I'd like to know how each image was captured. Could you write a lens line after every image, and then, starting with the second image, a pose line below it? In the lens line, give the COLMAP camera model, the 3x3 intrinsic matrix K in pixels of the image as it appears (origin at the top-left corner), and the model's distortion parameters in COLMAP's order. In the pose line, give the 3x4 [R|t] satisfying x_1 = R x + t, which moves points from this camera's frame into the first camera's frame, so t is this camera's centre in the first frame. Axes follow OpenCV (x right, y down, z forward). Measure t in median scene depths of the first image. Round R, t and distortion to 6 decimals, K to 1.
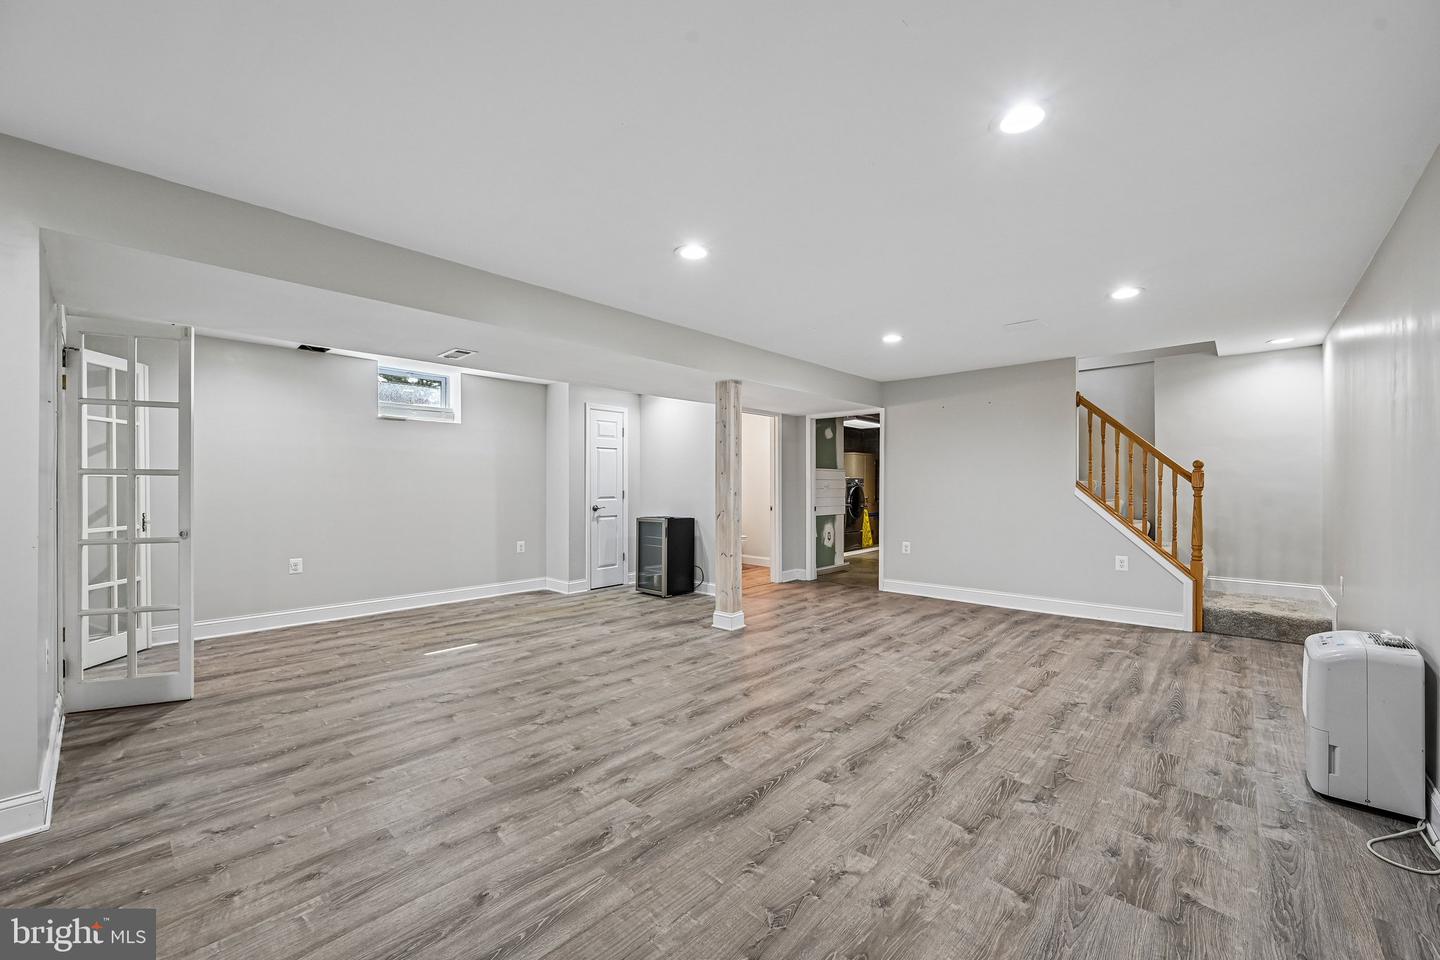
lens RADIAL K [[567.1, 0, 731.3], [0, 567.1, 487.3], [0, 0, 1]] dist [-0.002051, 0.000269]
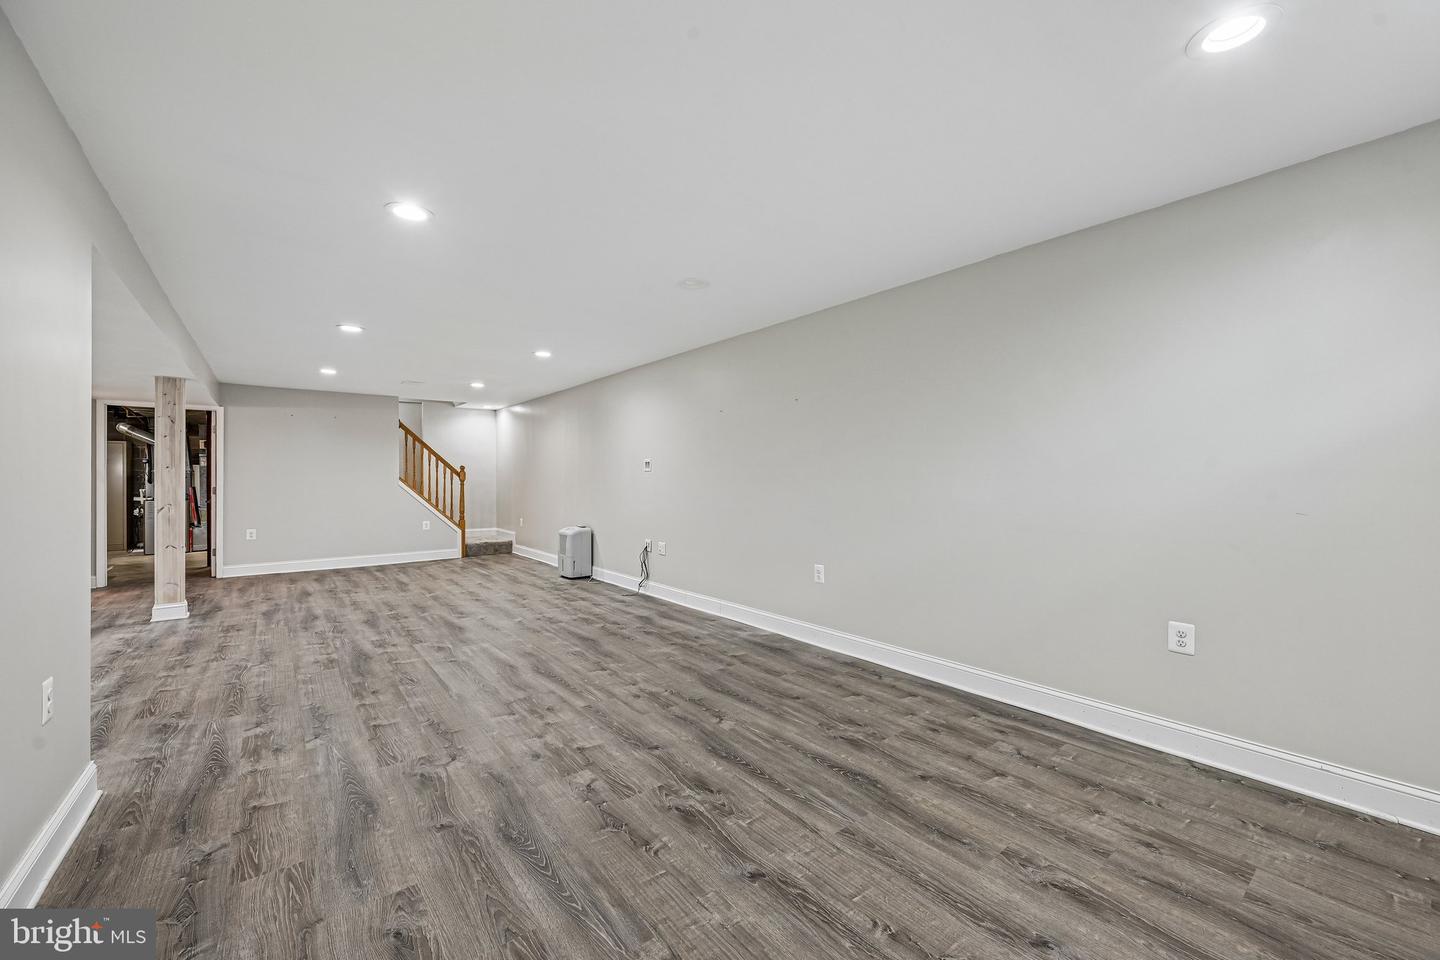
lens RADIAL K [[567.1, 0, 725.8], [0, 567.1, 477.4], [0, 0, 1]] dist [-0.002051, 0.000269]
pose [[0.162239, 0.001341, 0.986751, -1.268857], [0.003645, 0.999991, -0.001959, -0.001637], [-0.986745, 0.003914, 0.162233, -0.229429]]
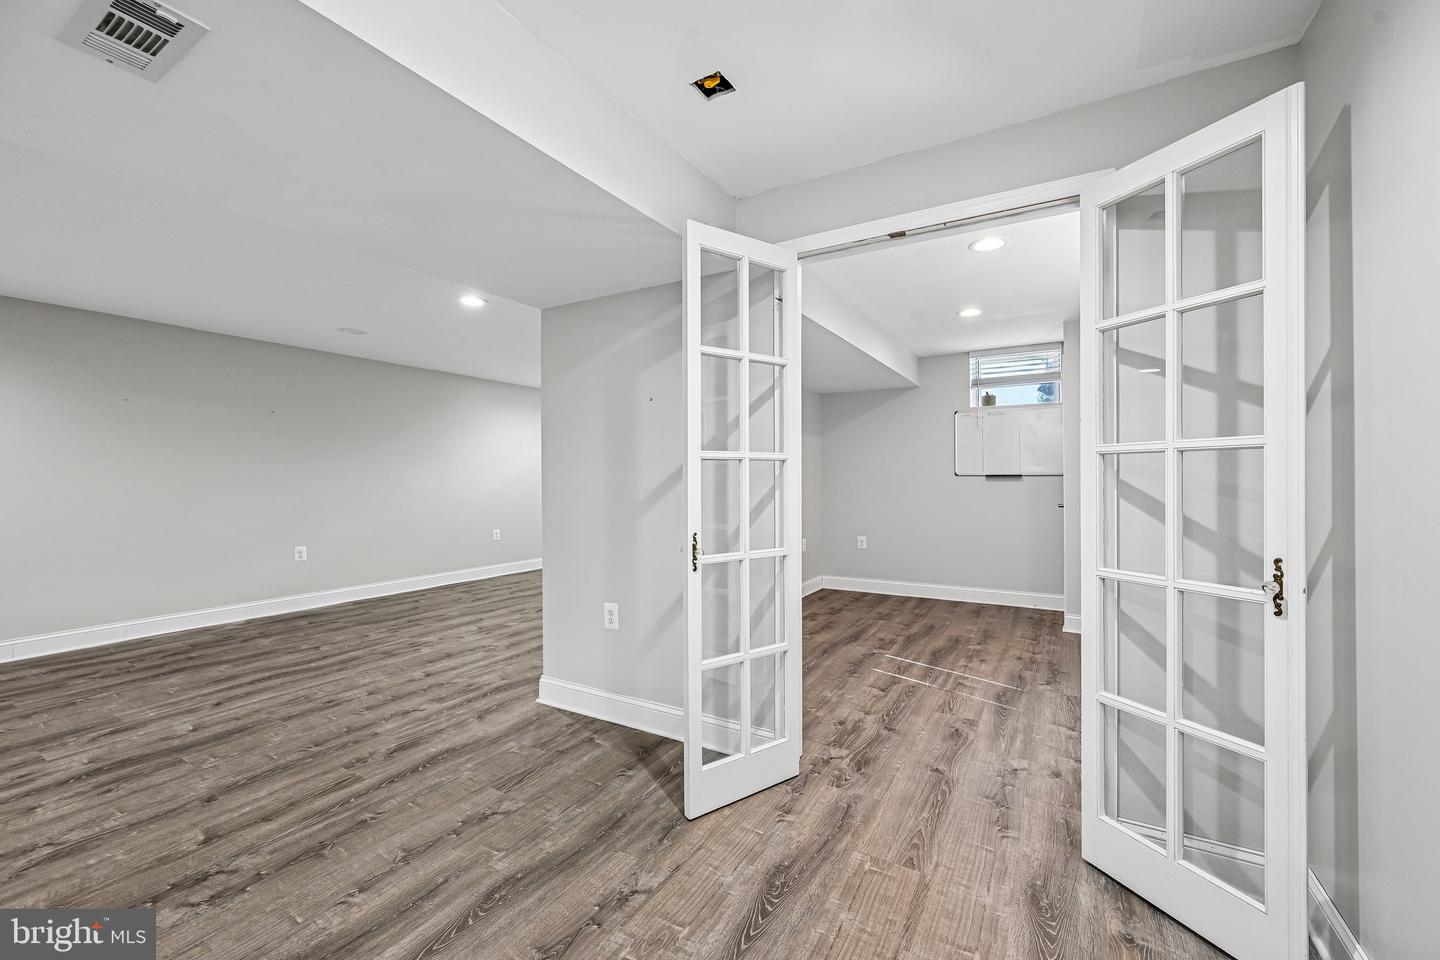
lens RADIAL K [[567.1, 0, 732.0], [0, 567.1, 474.7], [0, 0, 1]] dist [-0.002051, 0.000269]
pose [[-0.978303, 0.000302, -0.207180, -0.852516], [0.001684, 0.999977, -0.006493, 0.000217], [0.207174, -0.006702, -0.978281, 1.584752]]
